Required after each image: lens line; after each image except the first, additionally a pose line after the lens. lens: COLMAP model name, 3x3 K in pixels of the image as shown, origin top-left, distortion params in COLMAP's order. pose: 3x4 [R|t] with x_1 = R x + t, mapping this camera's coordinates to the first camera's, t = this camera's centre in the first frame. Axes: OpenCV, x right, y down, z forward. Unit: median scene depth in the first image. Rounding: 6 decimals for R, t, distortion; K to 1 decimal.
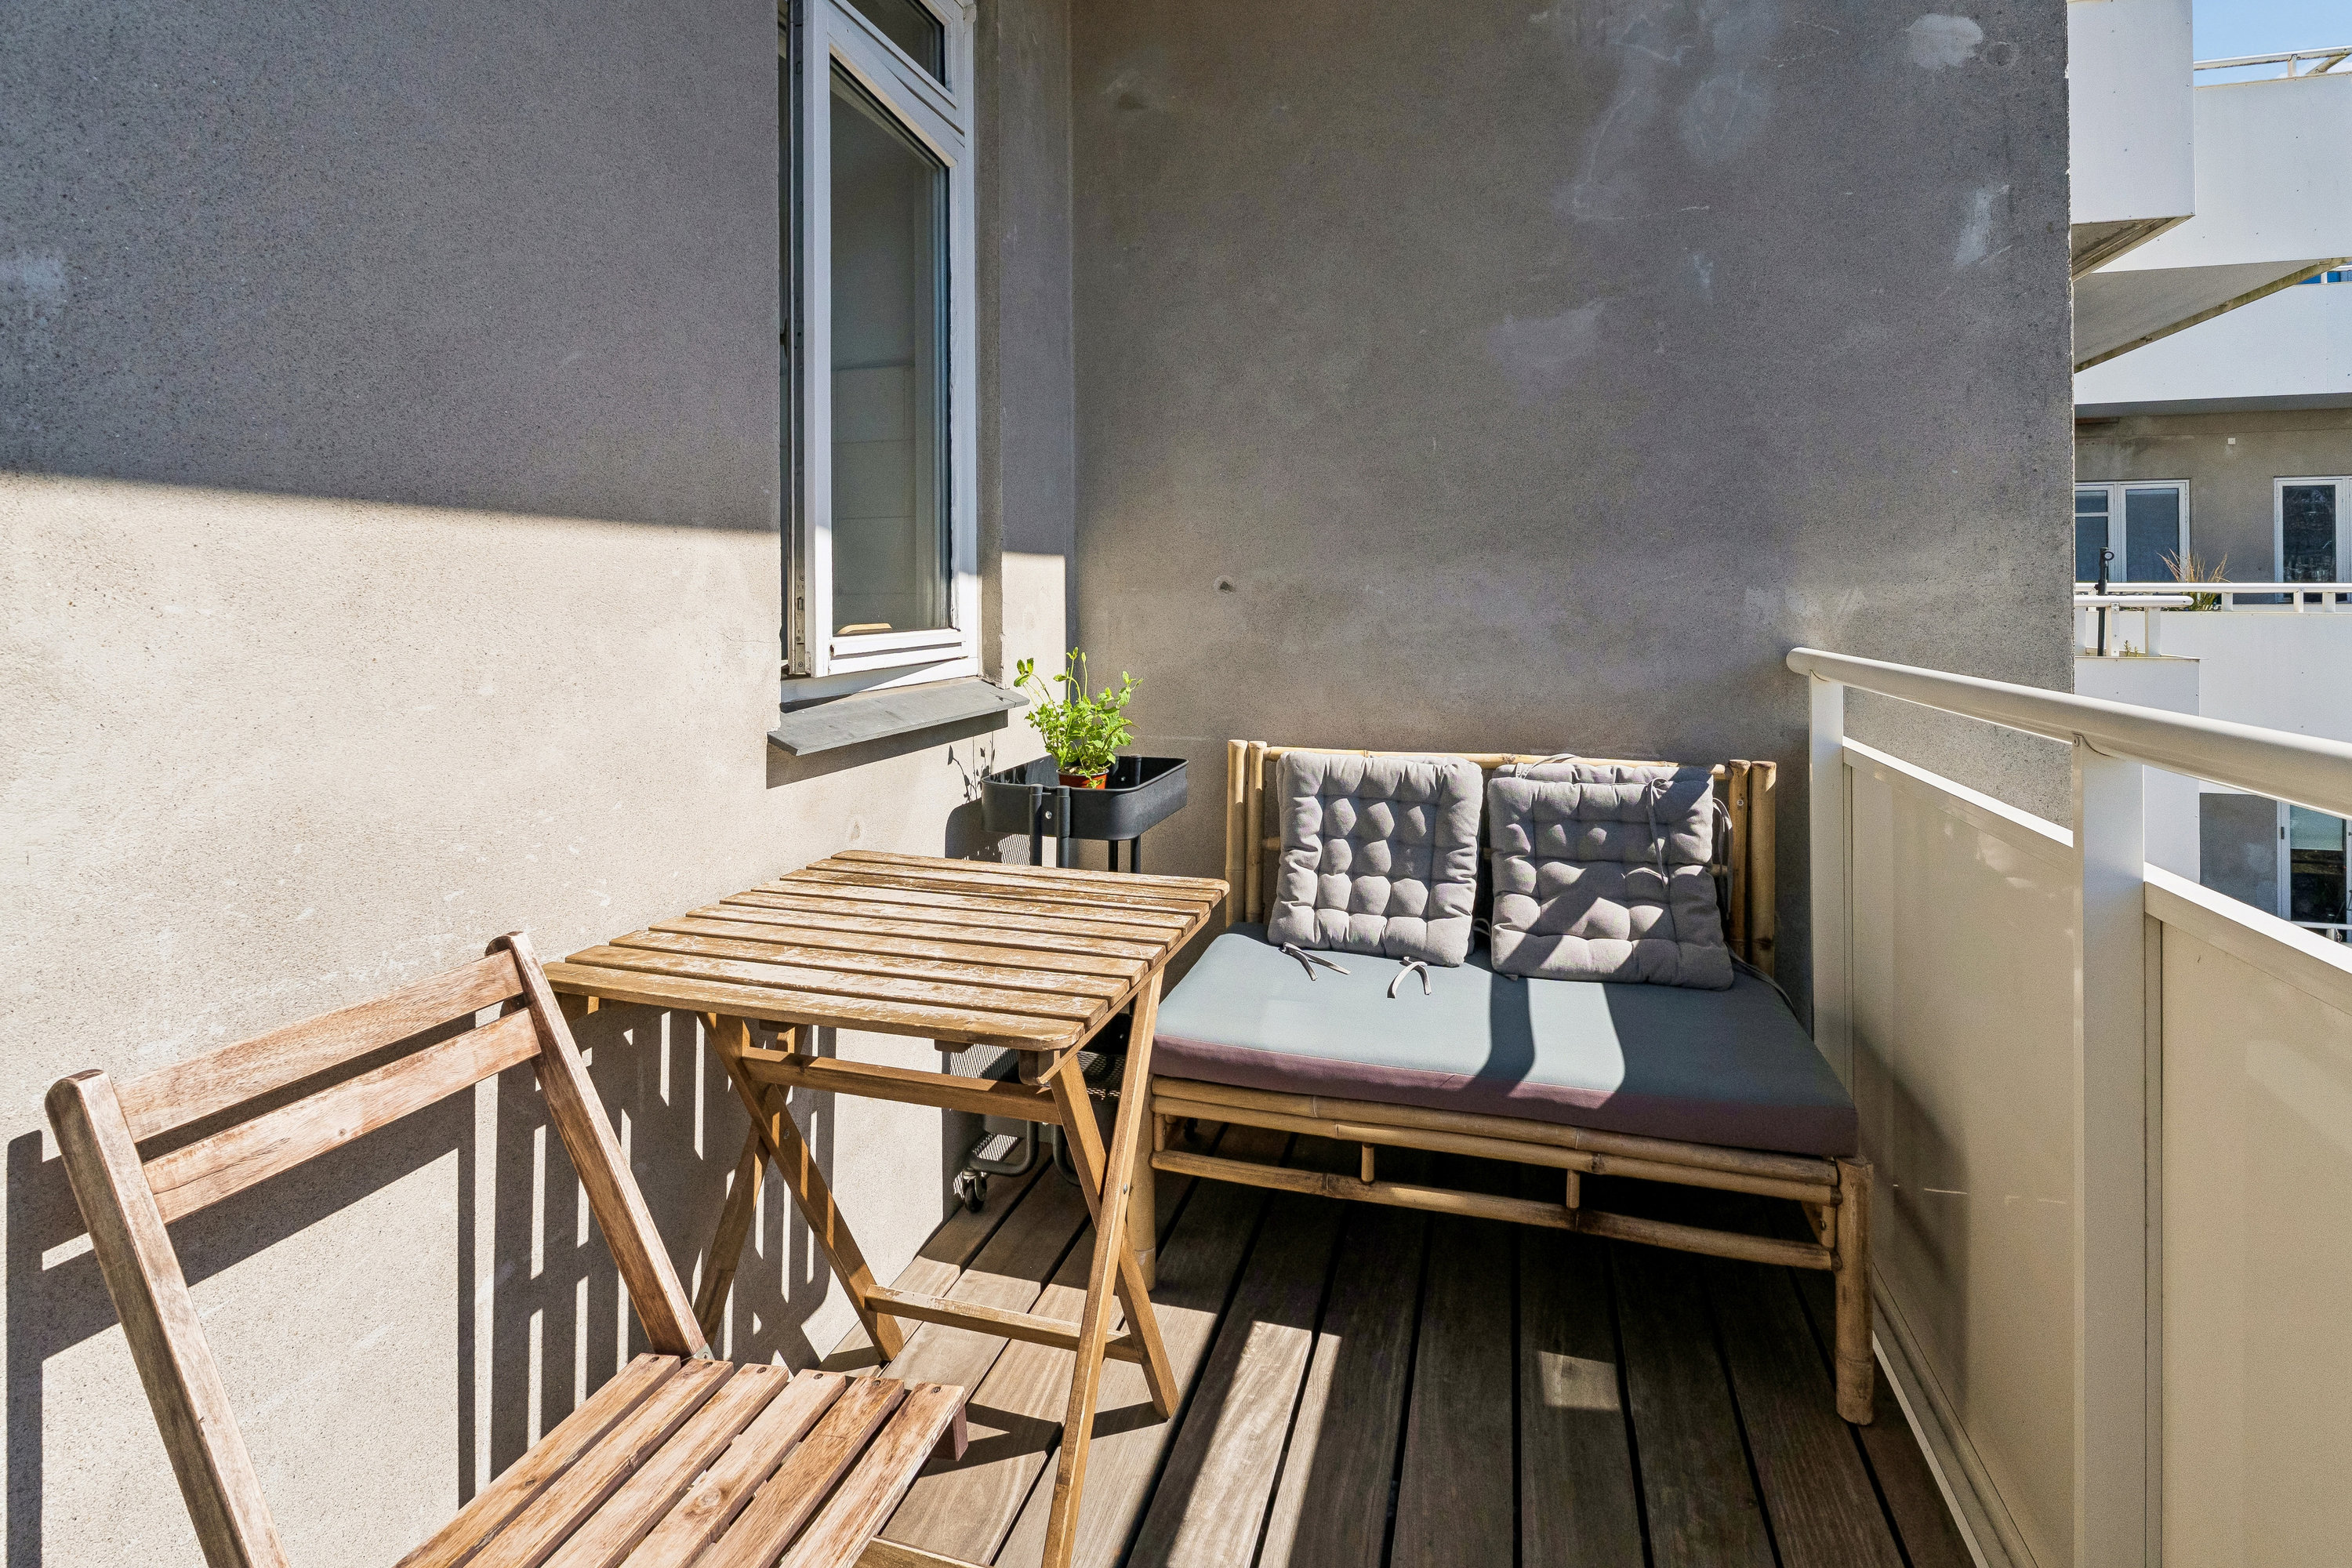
lens RADIAL K [[1179.4, 0, 1172.7], [0, 1179.4, 606.6], [0, 0, 1]] dist [-0.000499, -0.000194]
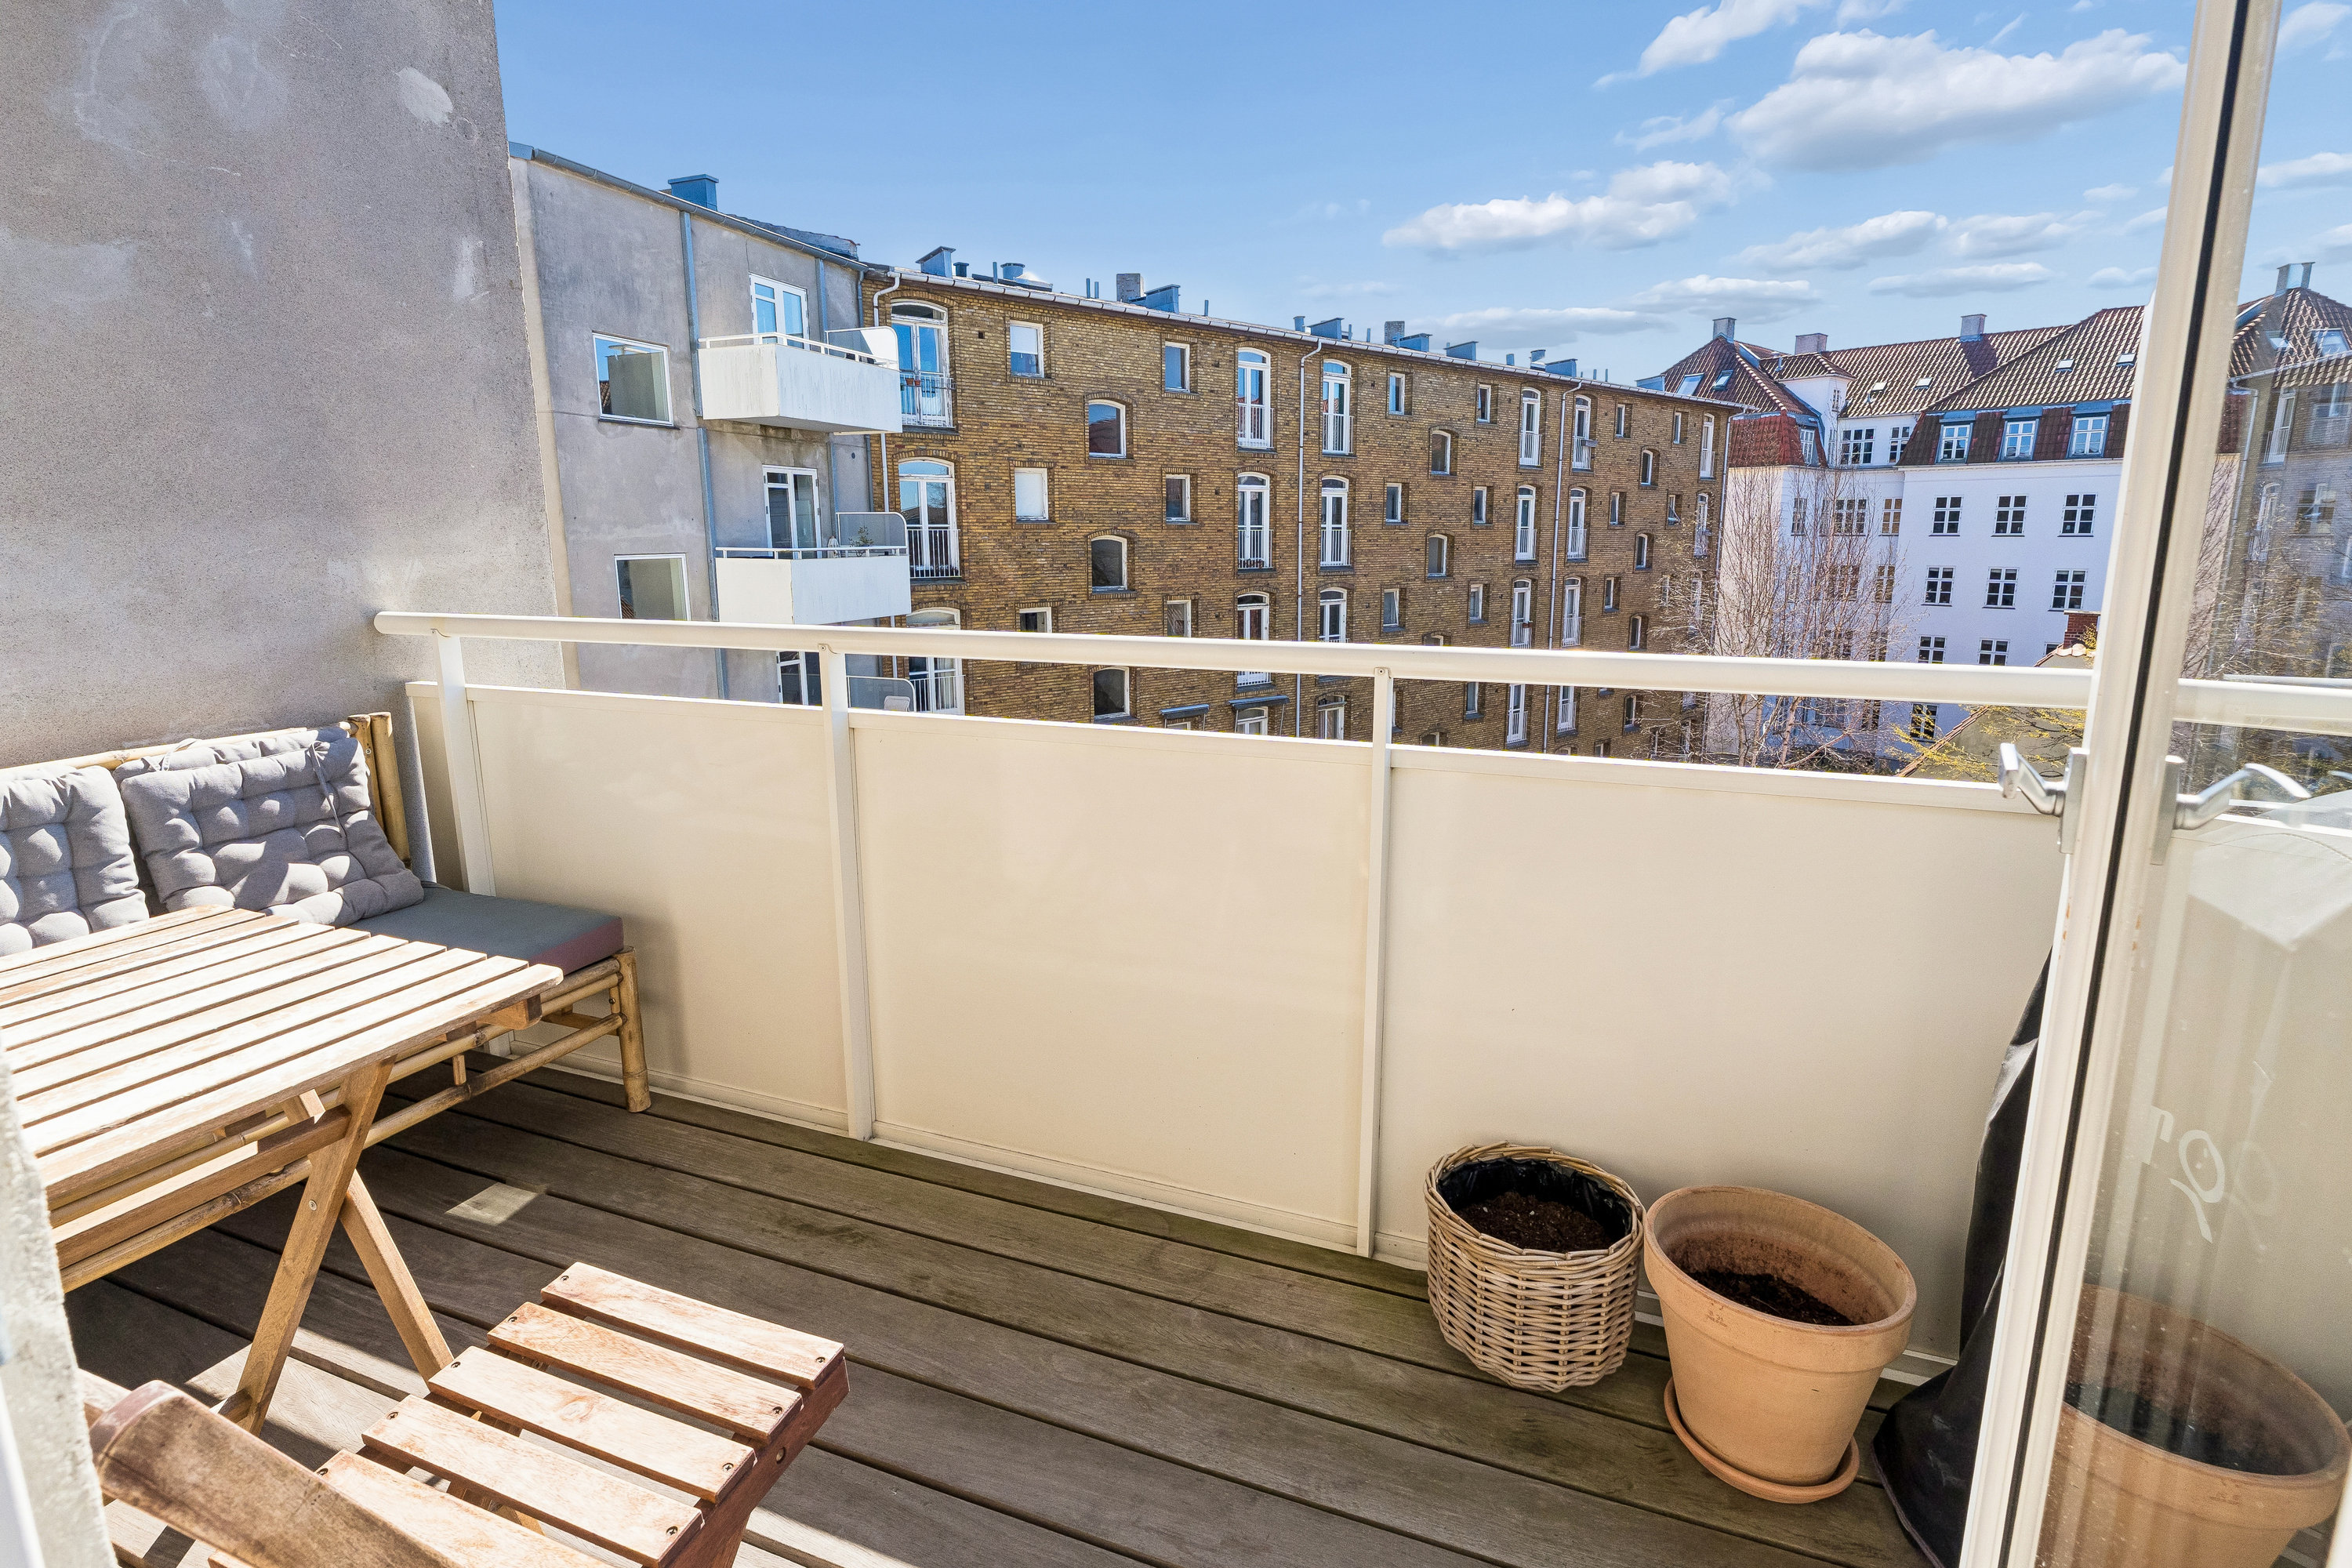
lens RADIAL K [[1116.5, 0, 1182.3], [0, 1116.5, 752.2], [0, 0, 1]] dist [0.002757, -0.000025]
pose [[0.087425, -0.186443, 0.978568, -0.506183], [0.008159, 0.982431, 0.186450, -0.028485], [-0.996138, -0.008316, 0.087410, 0.119181]]
